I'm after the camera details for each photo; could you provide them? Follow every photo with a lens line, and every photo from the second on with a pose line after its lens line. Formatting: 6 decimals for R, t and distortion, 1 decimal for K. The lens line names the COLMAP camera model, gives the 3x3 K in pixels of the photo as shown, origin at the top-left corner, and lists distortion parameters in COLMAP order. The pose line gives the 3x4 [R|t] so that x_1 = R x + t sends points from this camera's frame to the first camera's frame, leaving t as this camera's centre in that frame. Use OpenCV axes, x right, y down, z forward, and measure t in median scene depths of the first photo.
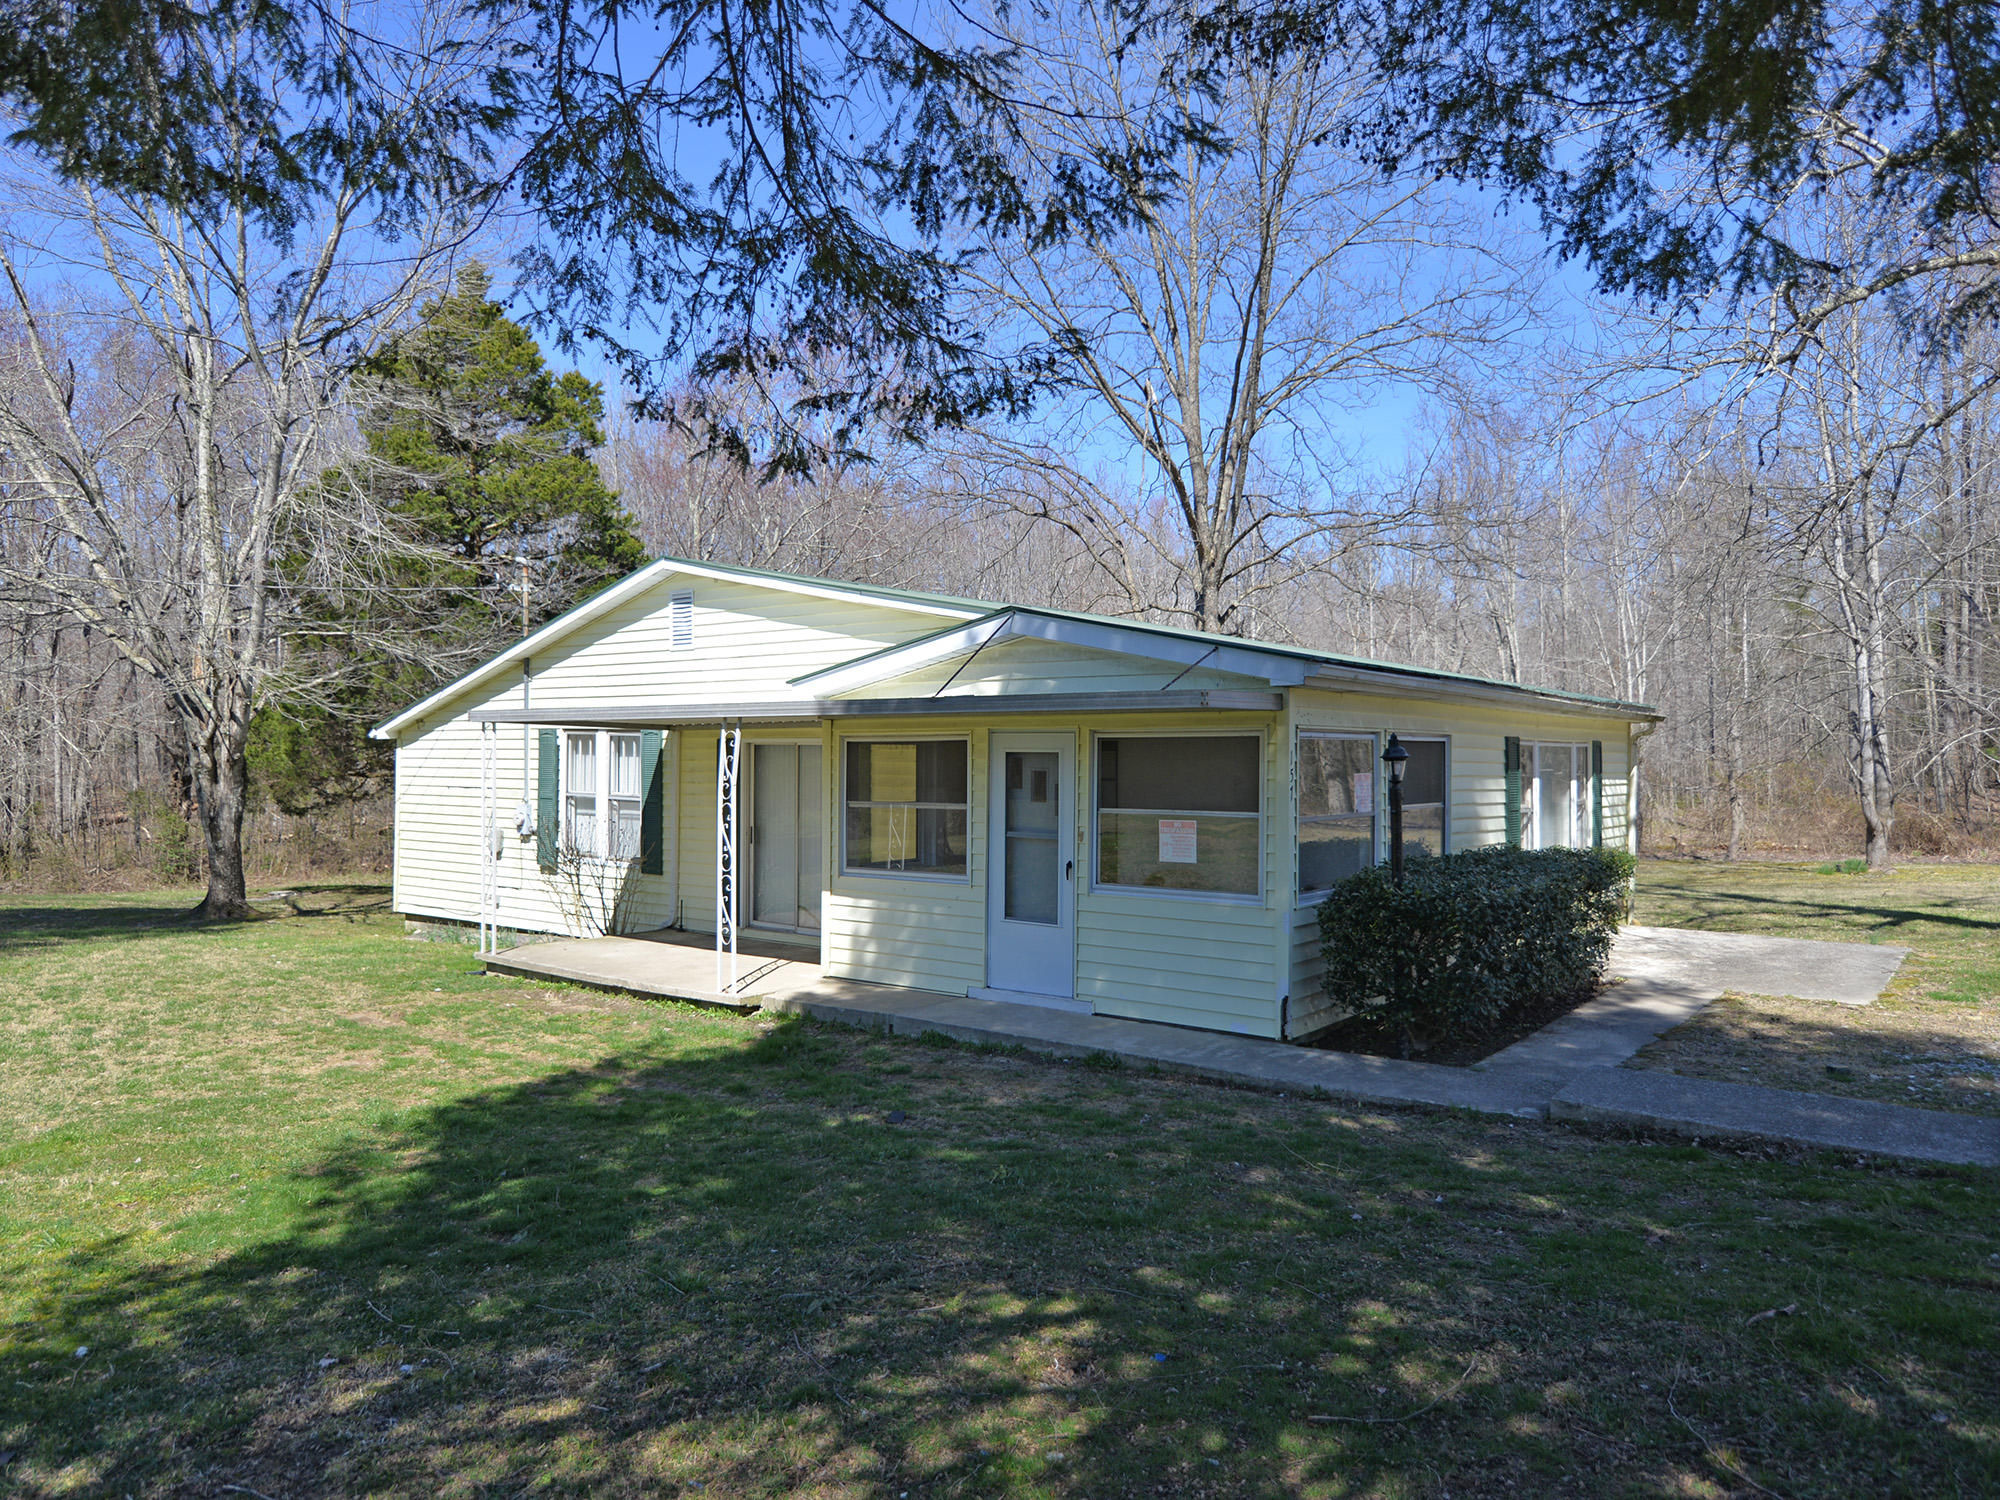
lens RADIAL K [[1340.3, 0, 1000.0], [0, 1340.3, 750.0], [0, 0, 1]] dist [0.000838, -0.001647]
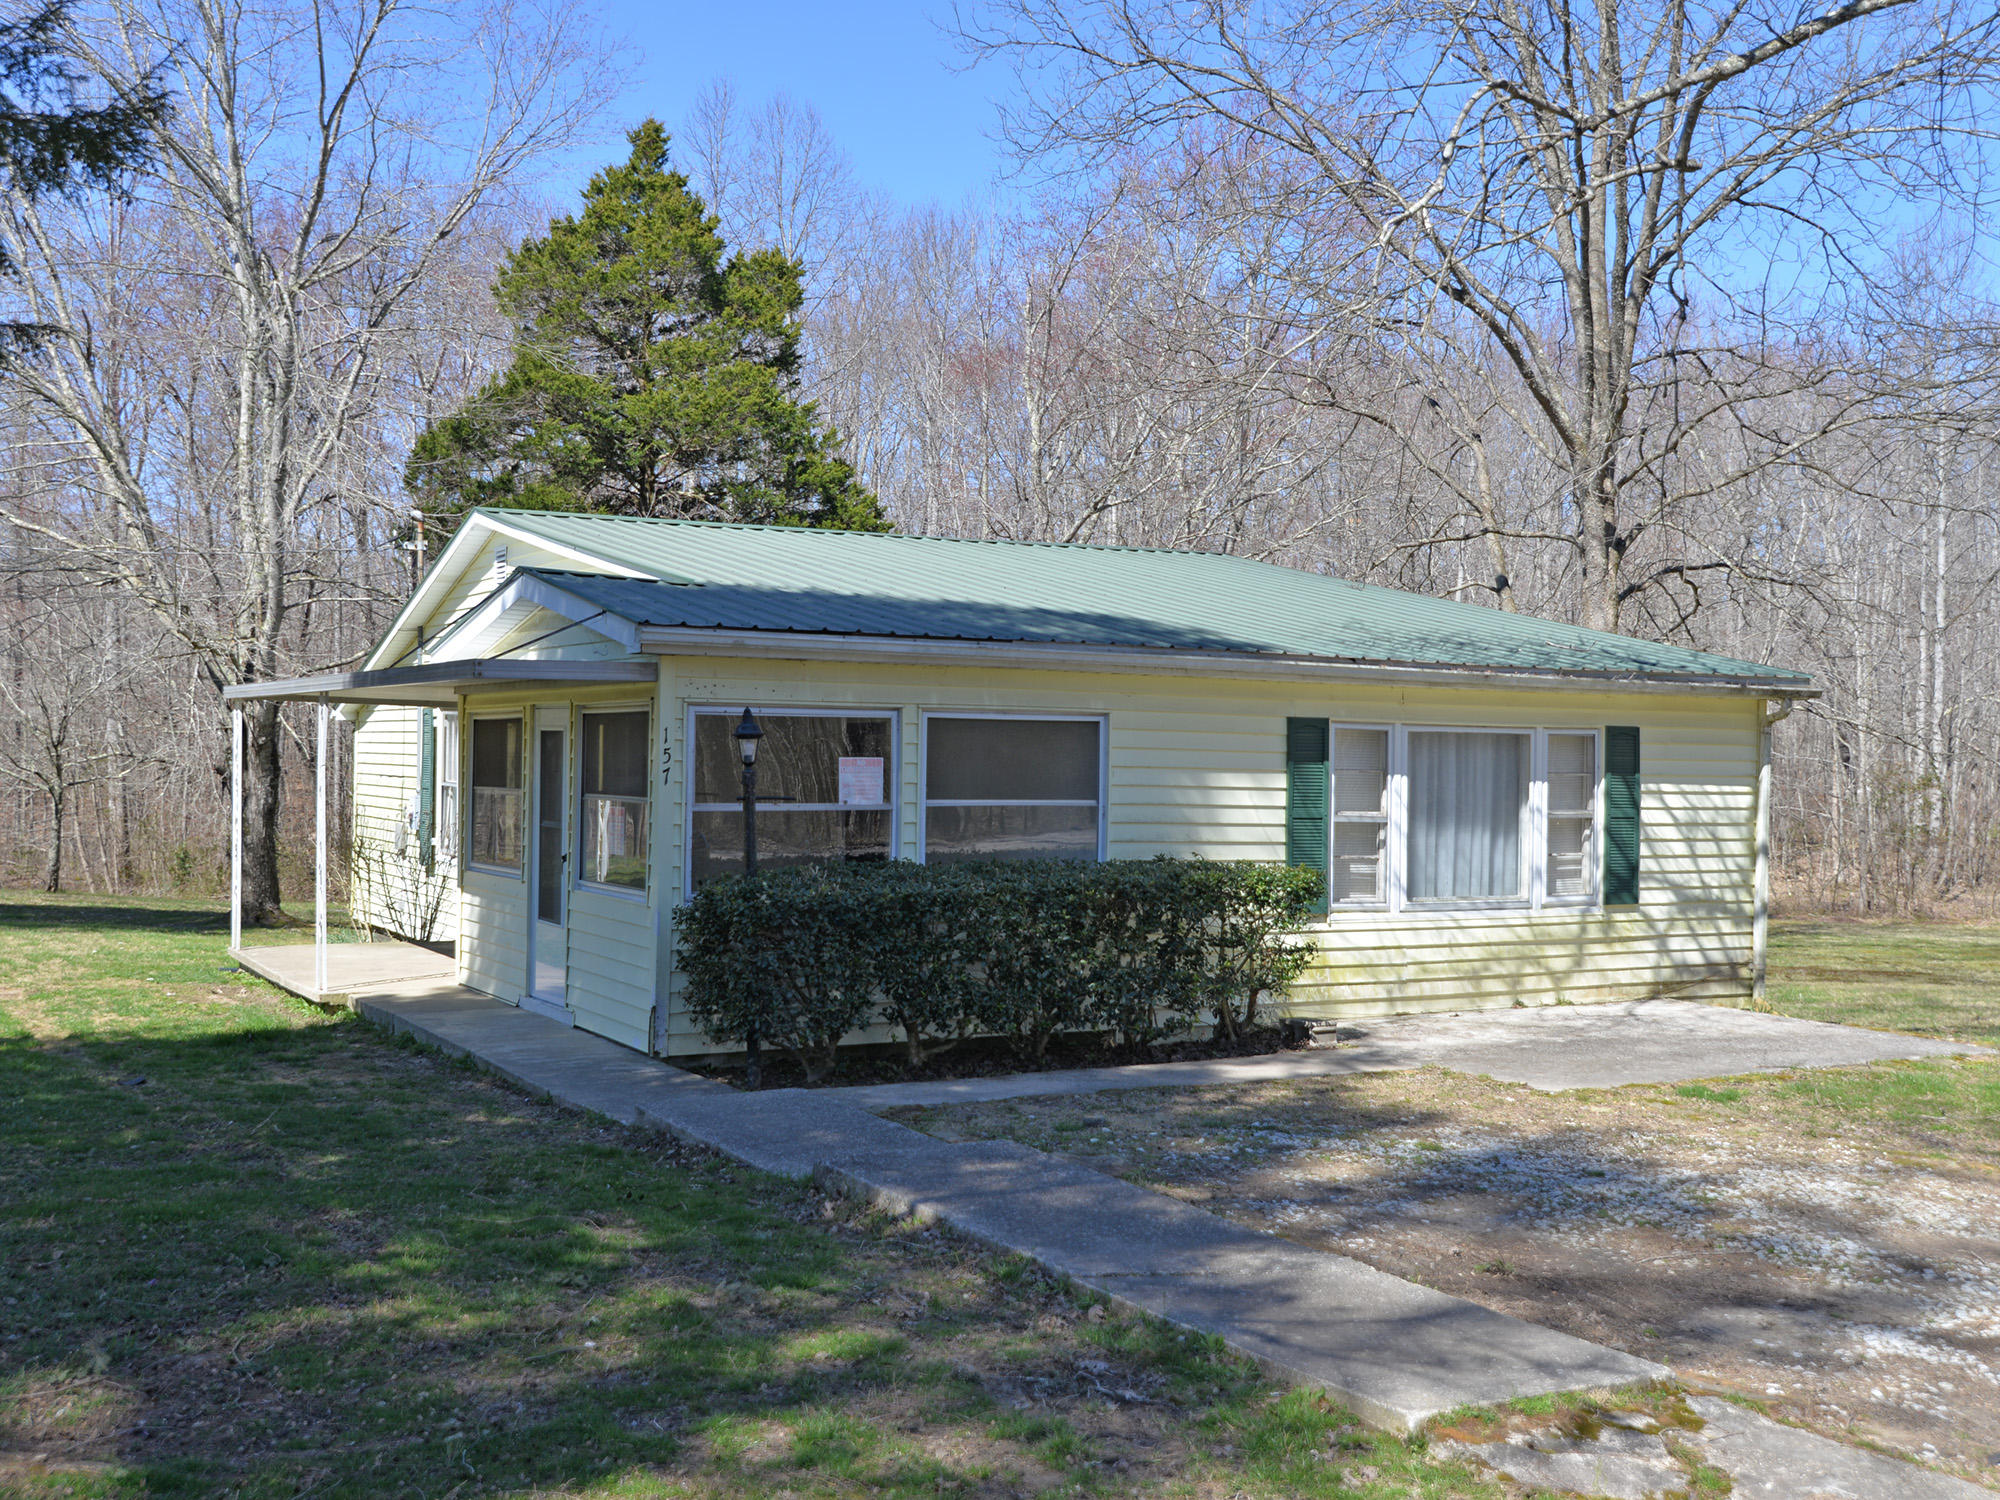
lens RADIAL K [[2071.5, 0, 1000.0], [0, 2071.5, 750.0], [0, 0, 1]] dist [0.002224, 0.004615]
pose [[0.920541, 0.008556, -0.390552, 0.612013], [-0.008935, 0.999960, 0.000848, 0.007929], [0.390543, 0.002709, 0.920581, -0.097199]]
